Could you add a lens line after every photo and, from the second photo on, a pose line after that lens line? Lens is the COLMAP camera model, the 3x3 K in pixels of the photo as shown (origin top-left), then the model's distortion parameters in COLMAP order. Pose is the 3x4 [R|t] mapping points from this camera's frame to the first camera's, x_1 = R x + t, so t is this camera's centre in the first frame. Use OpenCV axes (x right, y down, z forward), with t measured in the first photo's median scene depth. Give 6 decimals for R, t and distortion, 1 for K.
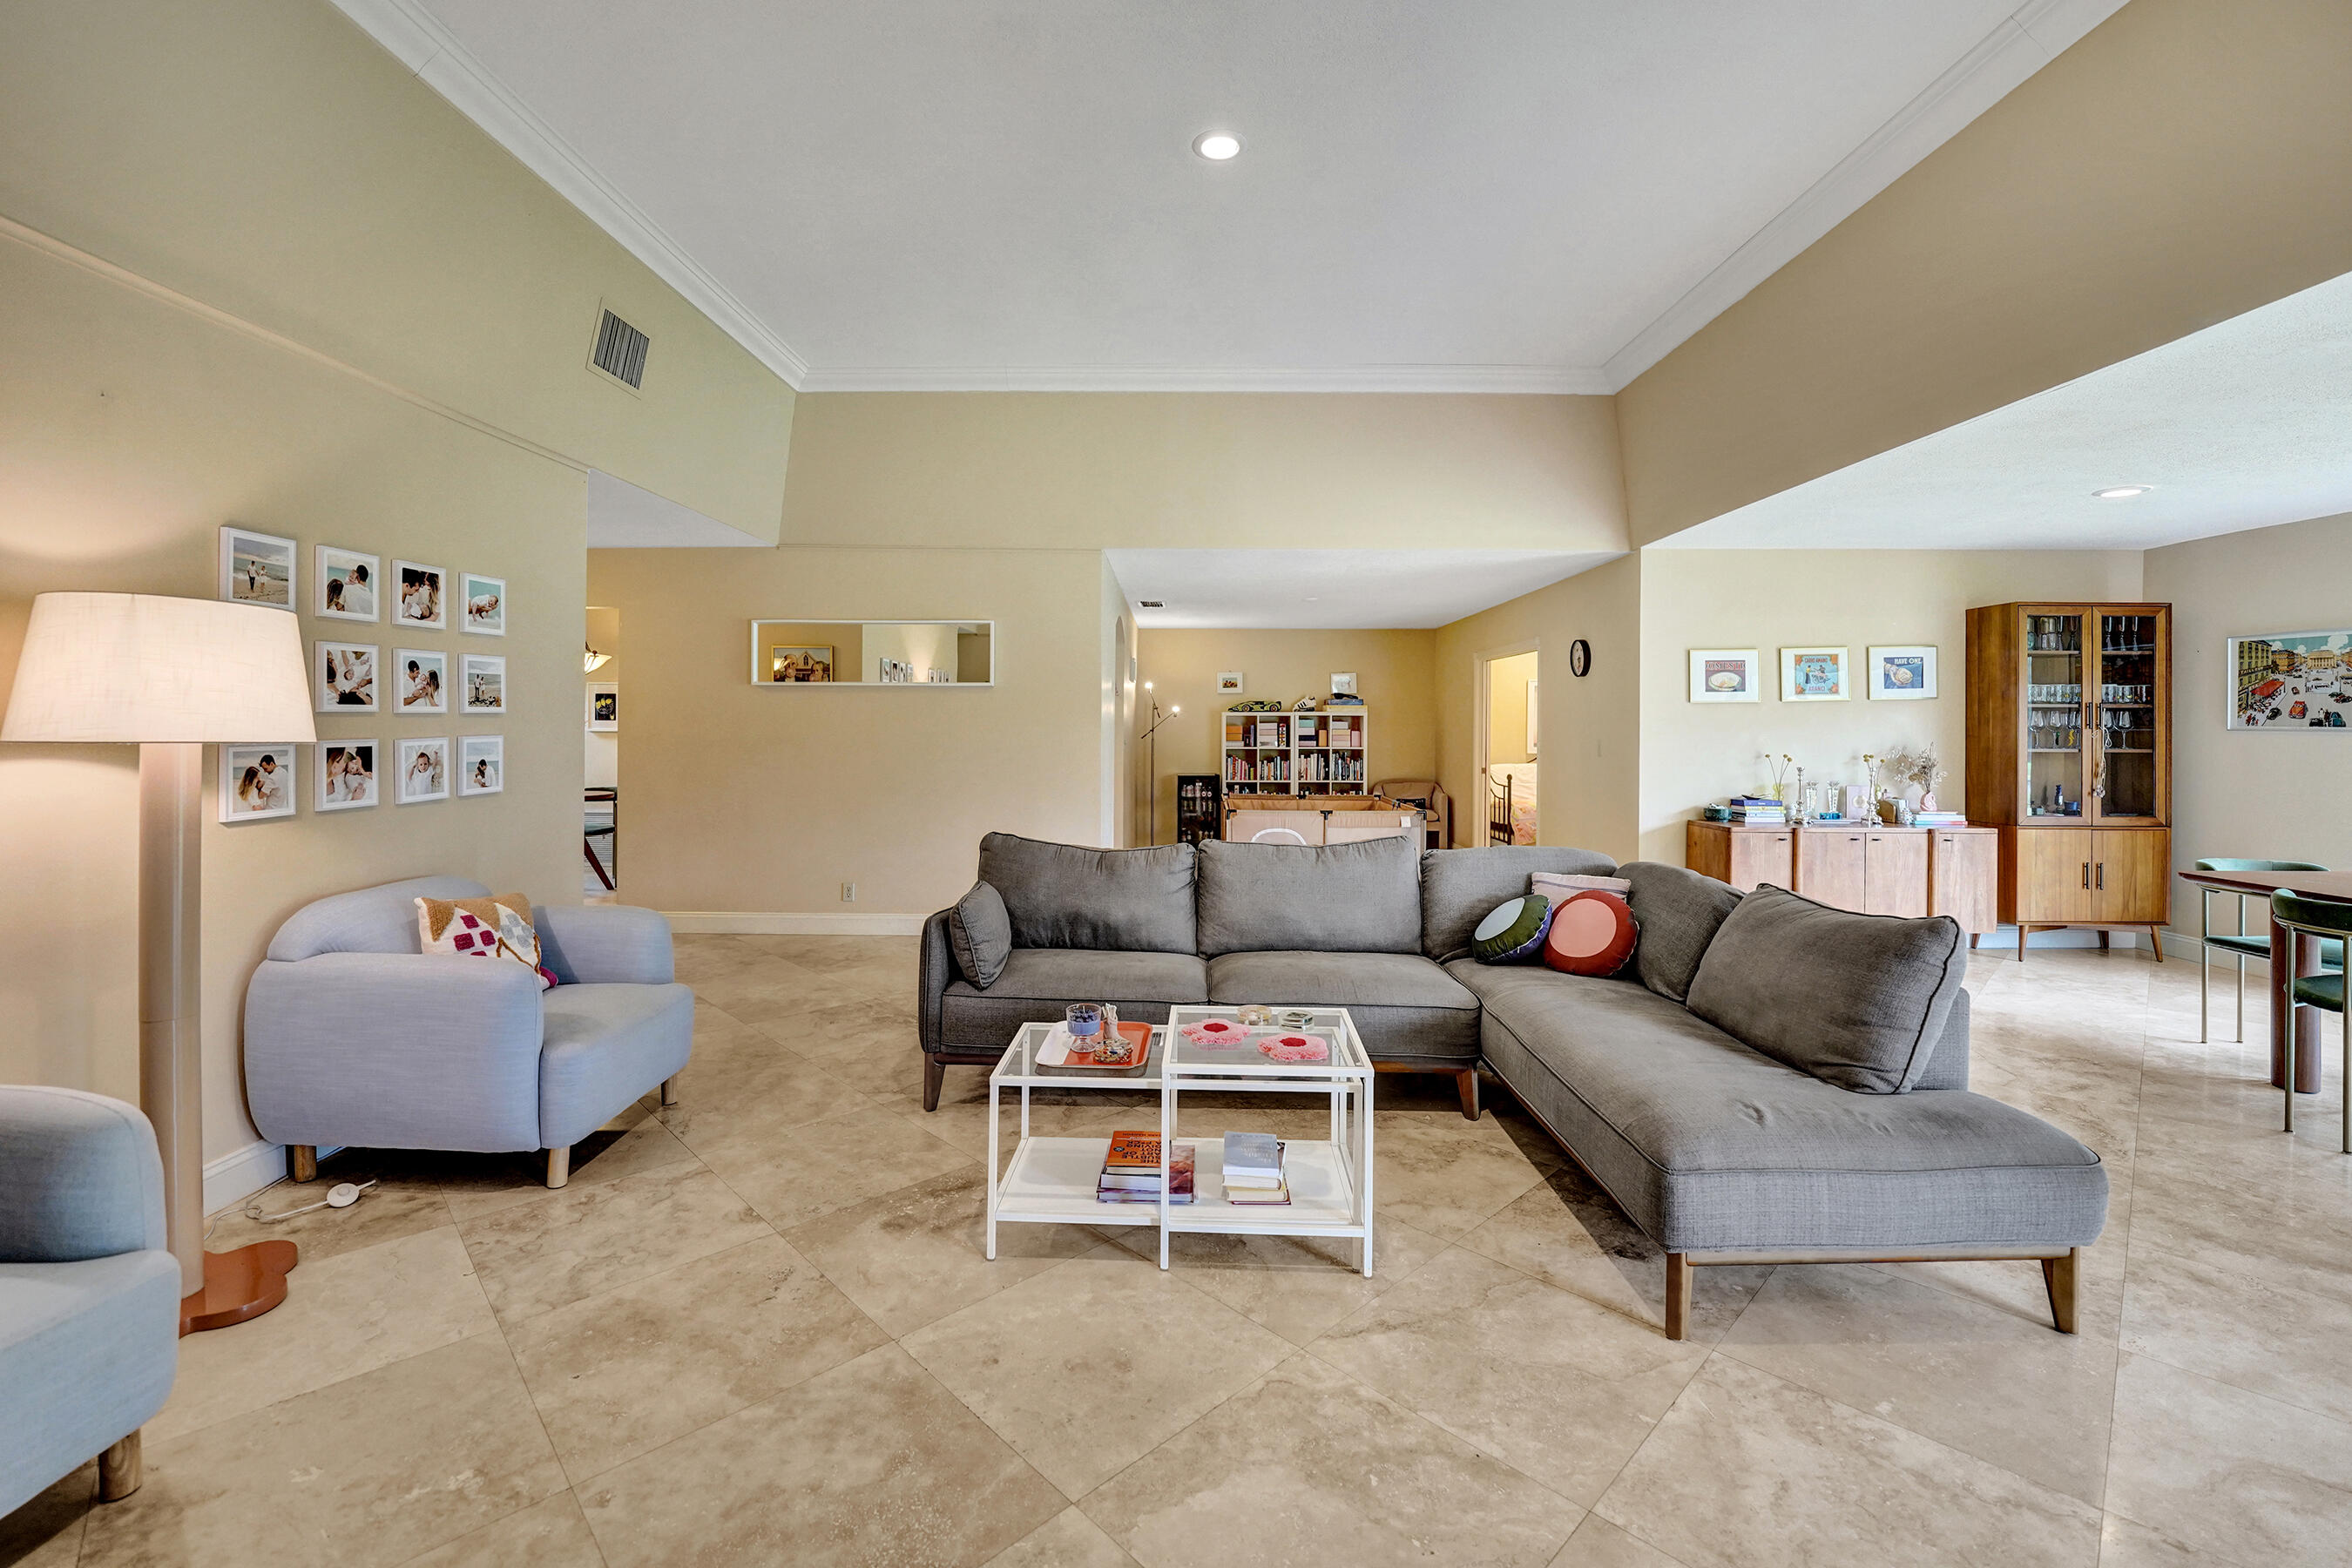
lens RADIAL K [[983.0, 0, 1167.7], [0, 983.0, 719.8], [0, 0, 1]] dist [-0.022531, 0.000618]
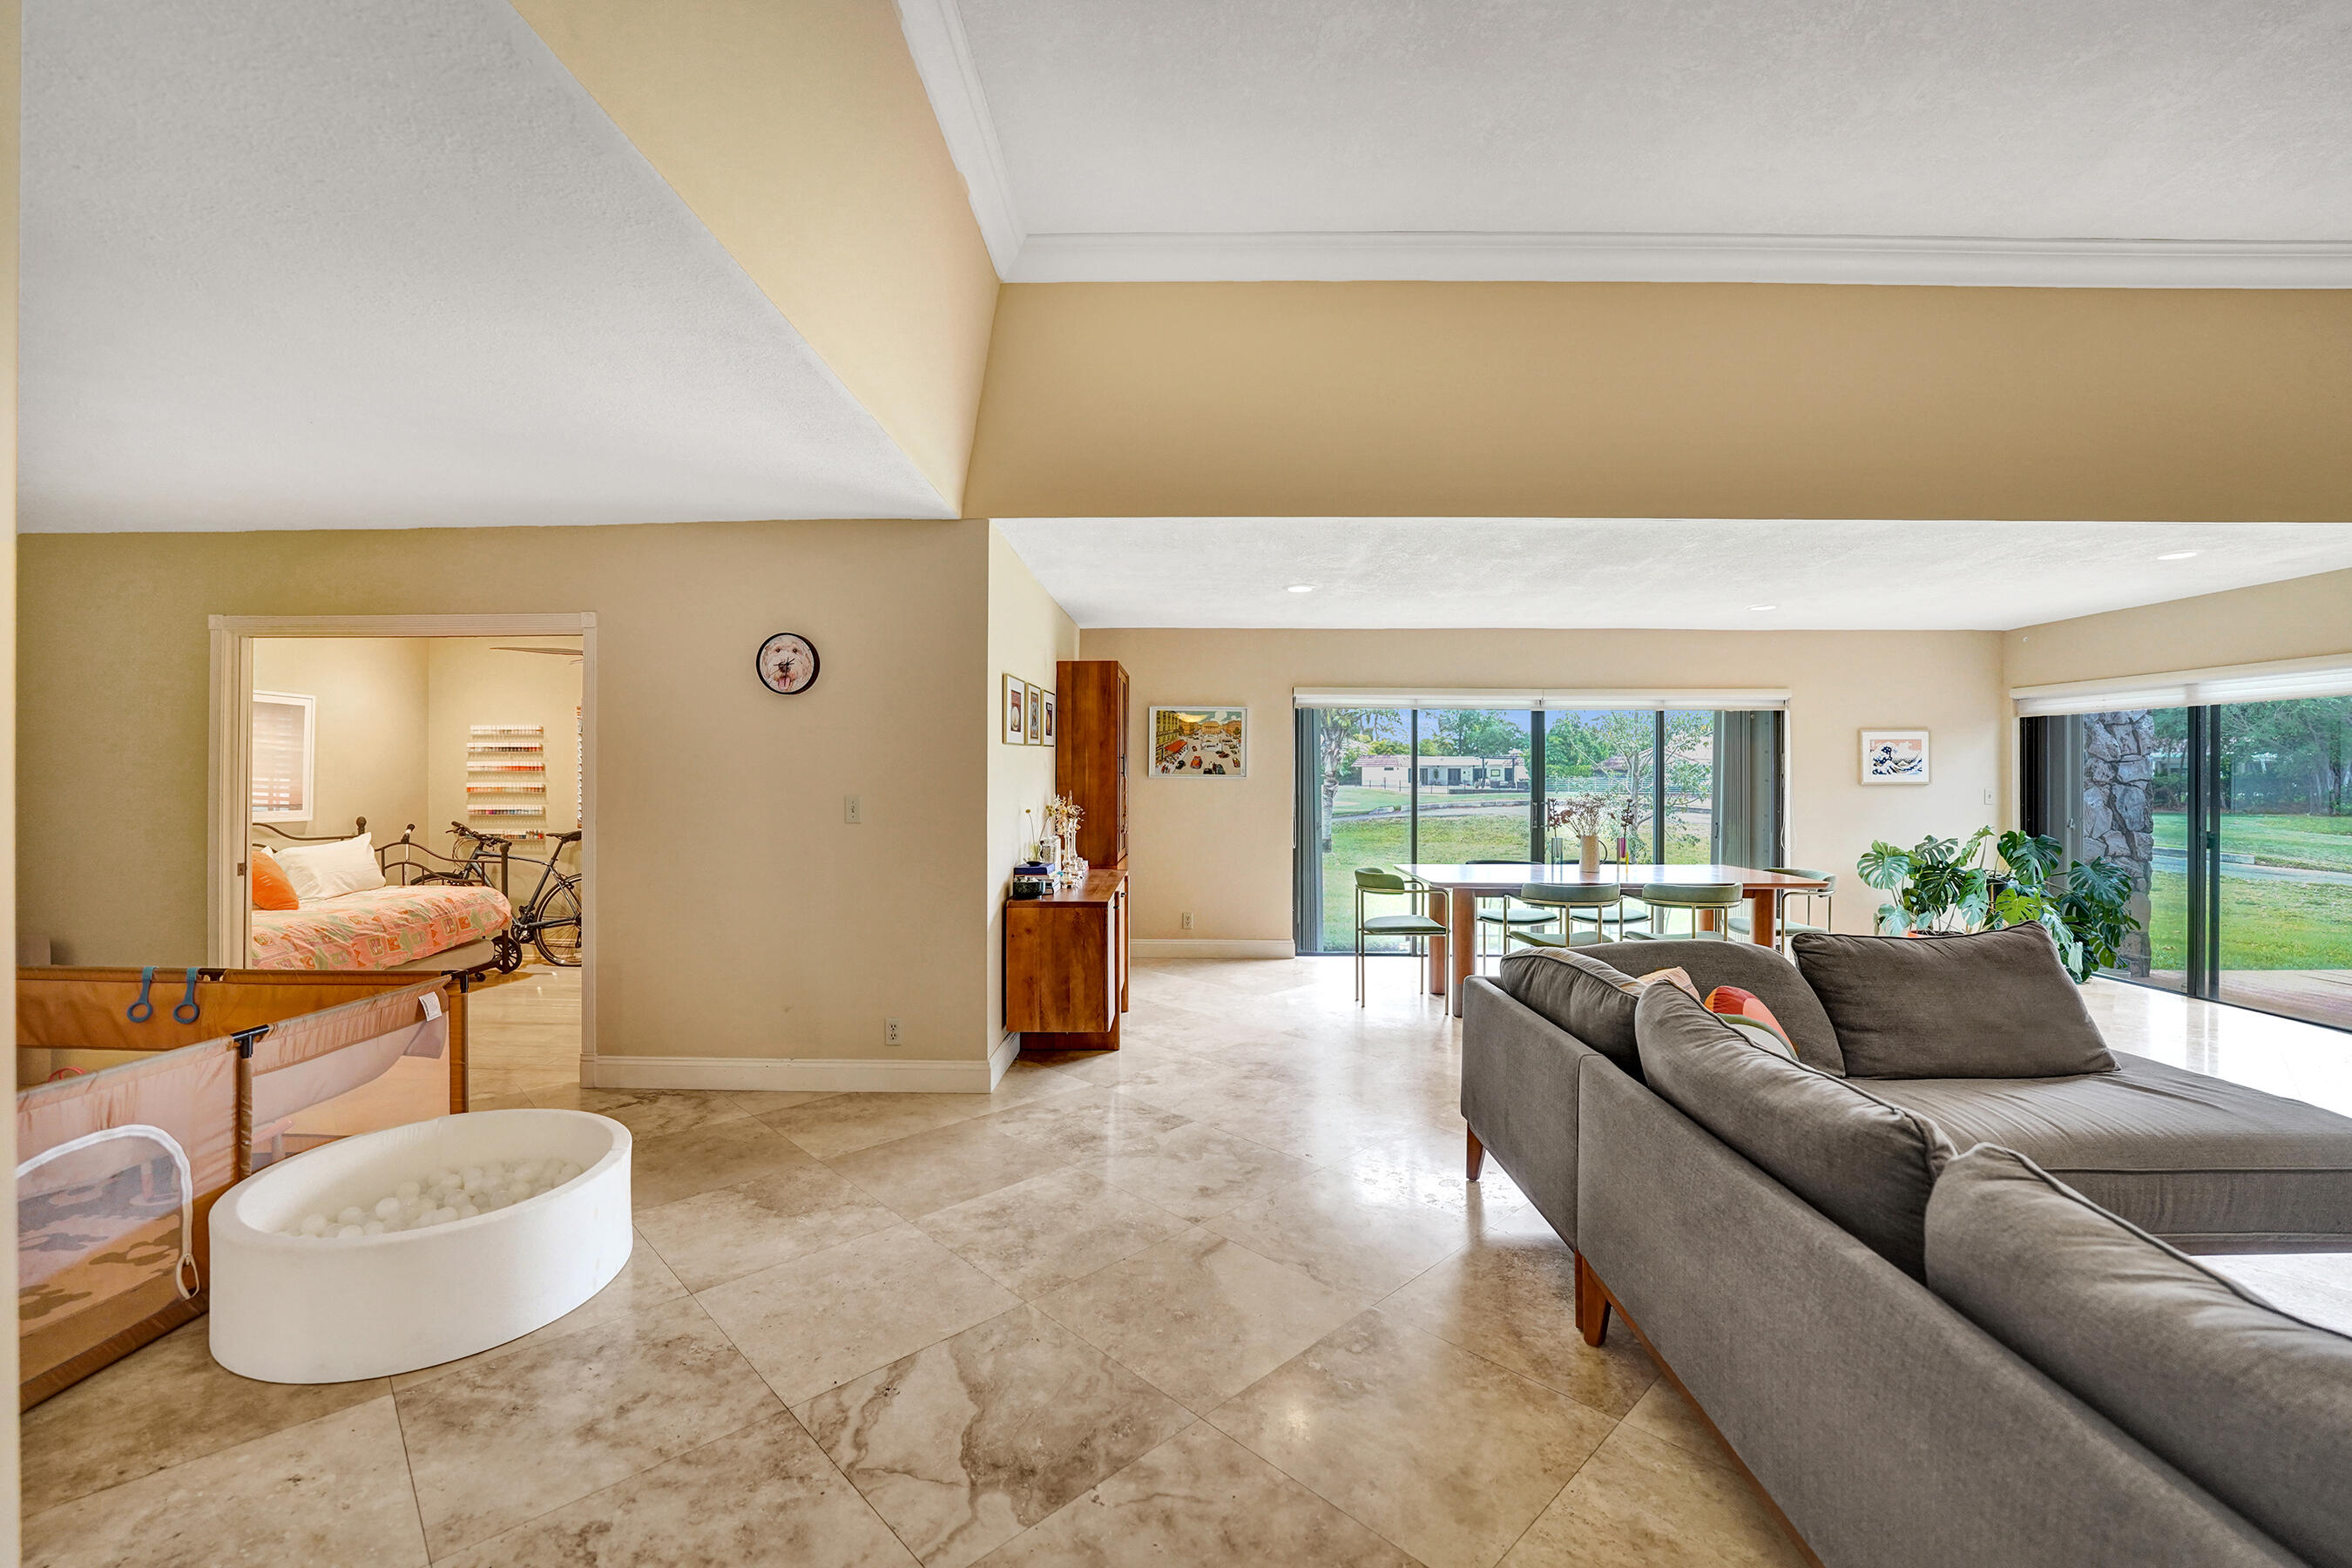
lens RADIAL K [[968.9, 0, 1170.2], [0, 968.9, 775.7], [0, 0, 1]] dist [-0.023770, 0.002332]
pose [[-0.000185, -0.004760, 0.999989, -0.222725], [-0.008778, 0.999950, 0.004758, 0.002510], [-0.999961, -0.008777, -0.000226, 0.950680]]
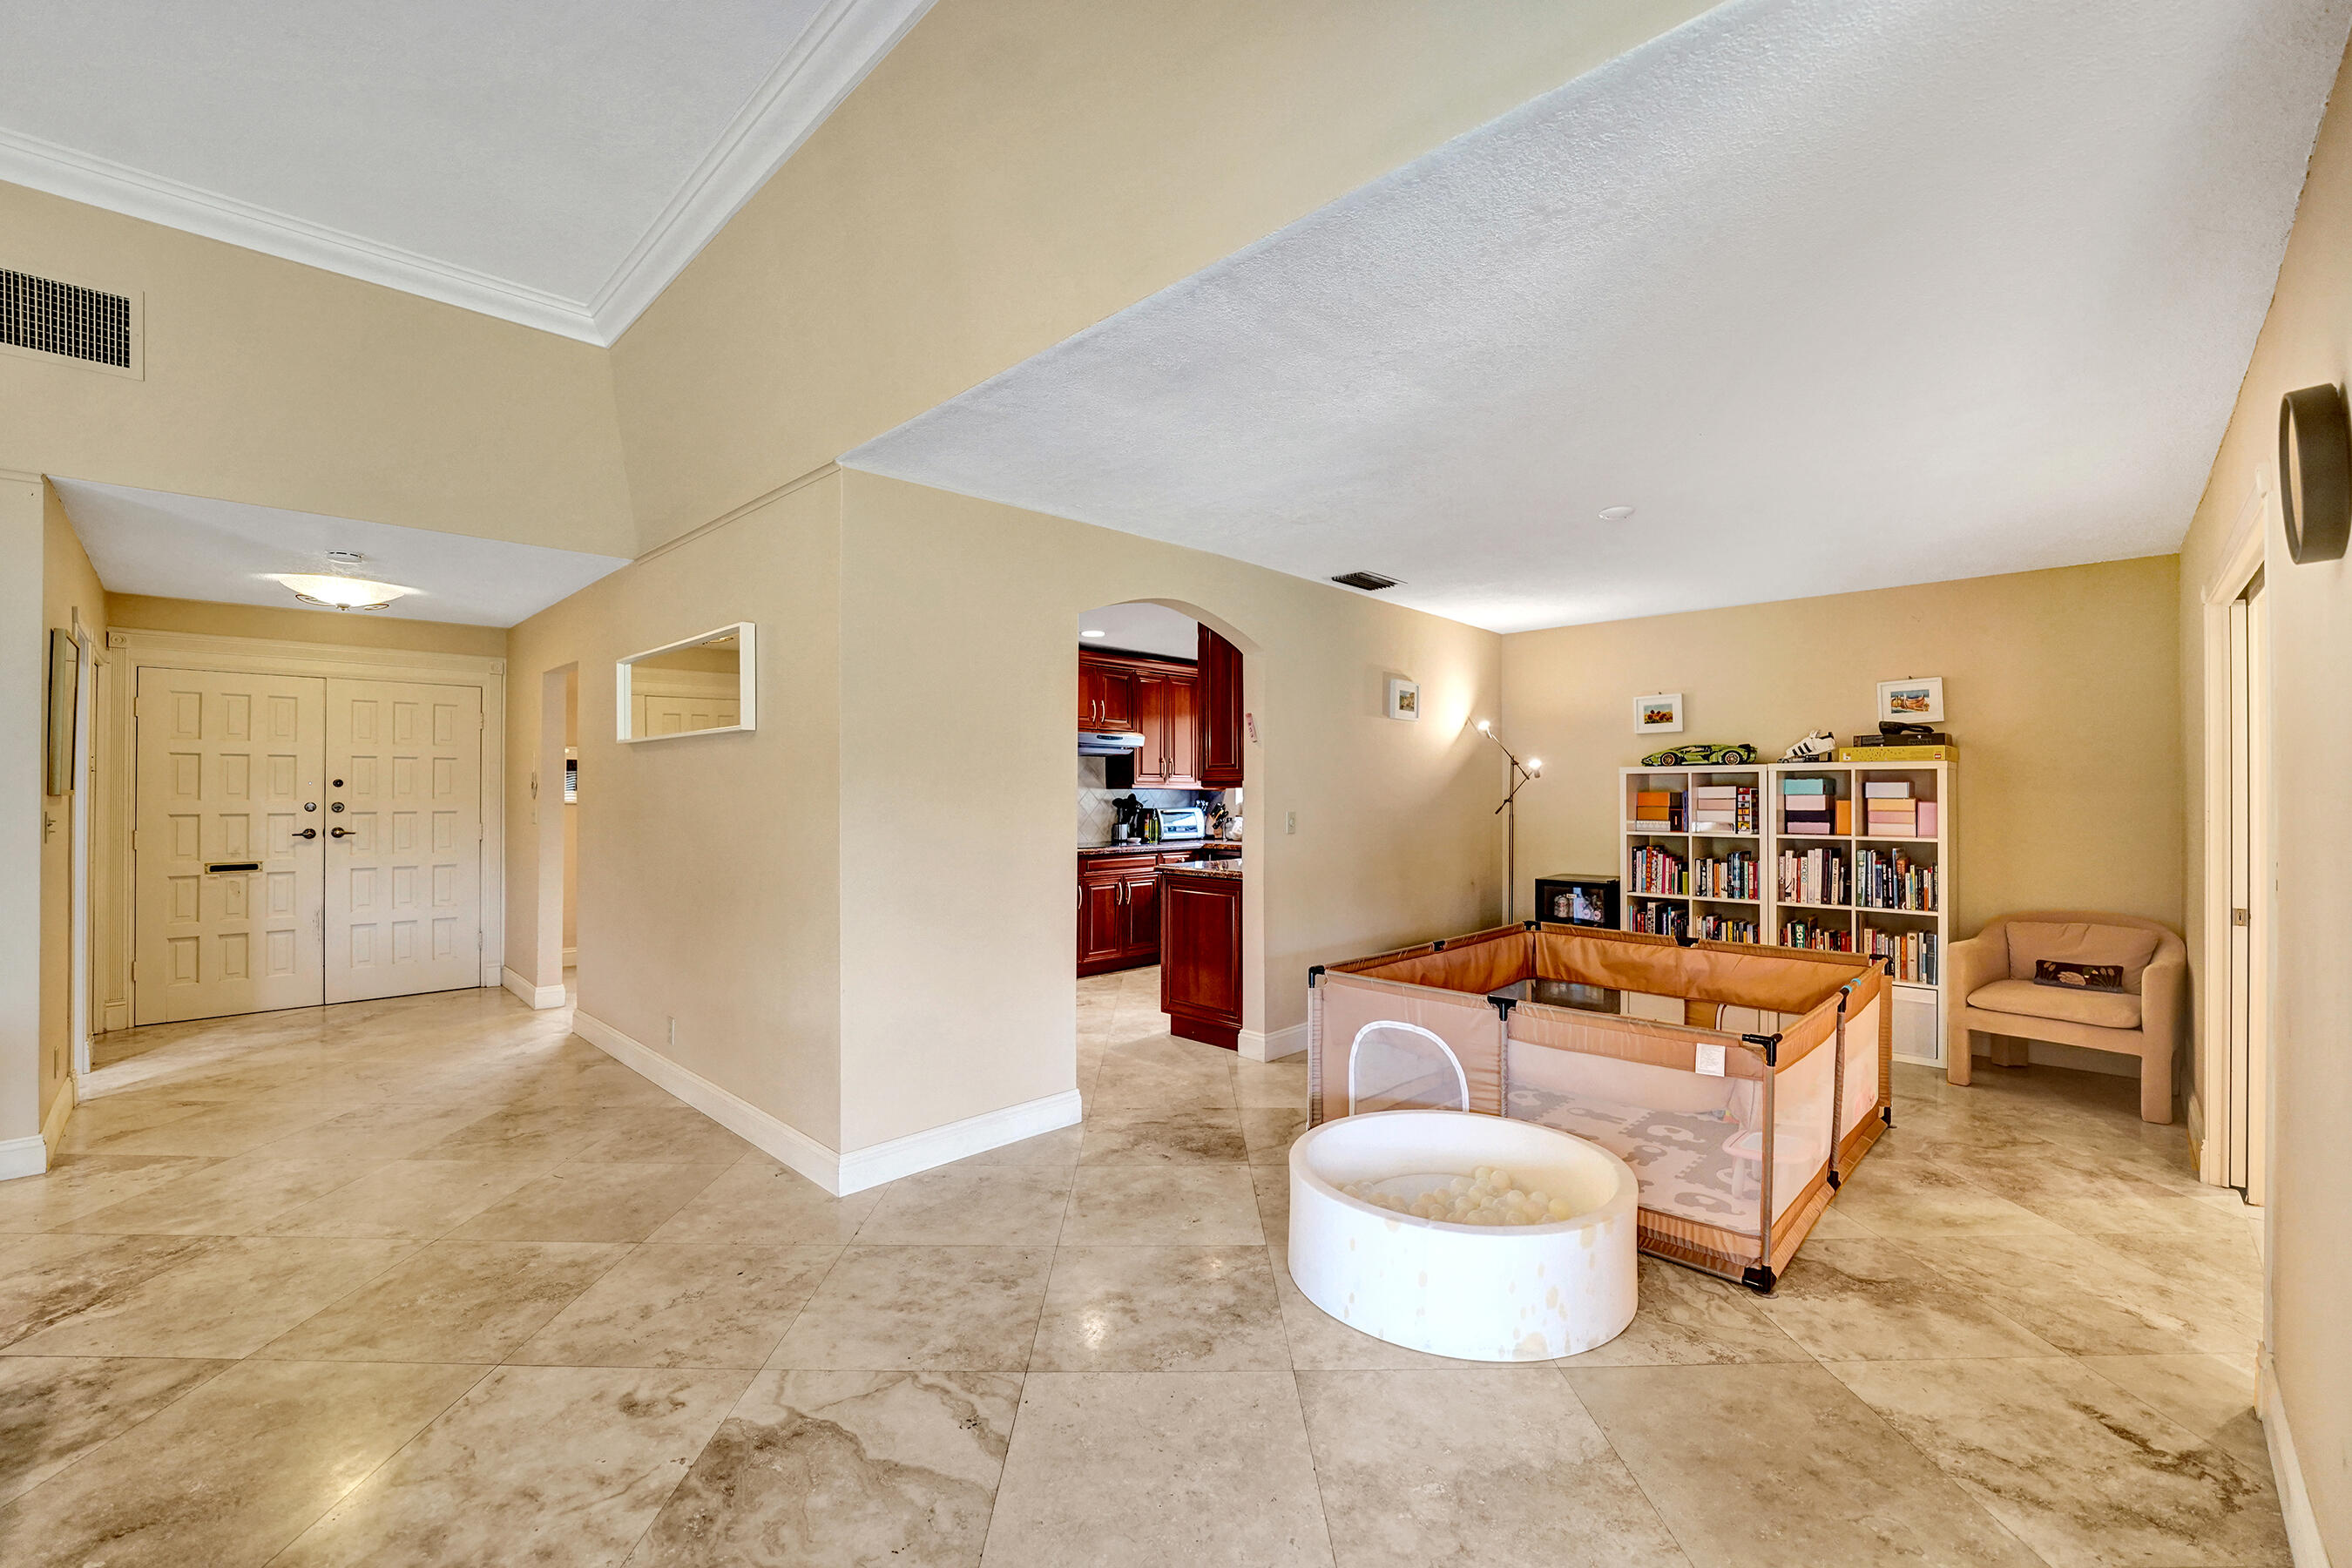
lens RADIAL K [[967.5, 0, 1178.9], [0, 967.5, 778.4], [0, 0, 1]] dist [-0.026139, 0.000403]
pose [[0.727024, -0.012990, -0.686489, 0.473256], [0.007237, 0.999910, -0.011257, 0.004732], [0.686574, 0.003216, 0.727053, 0.845591]]
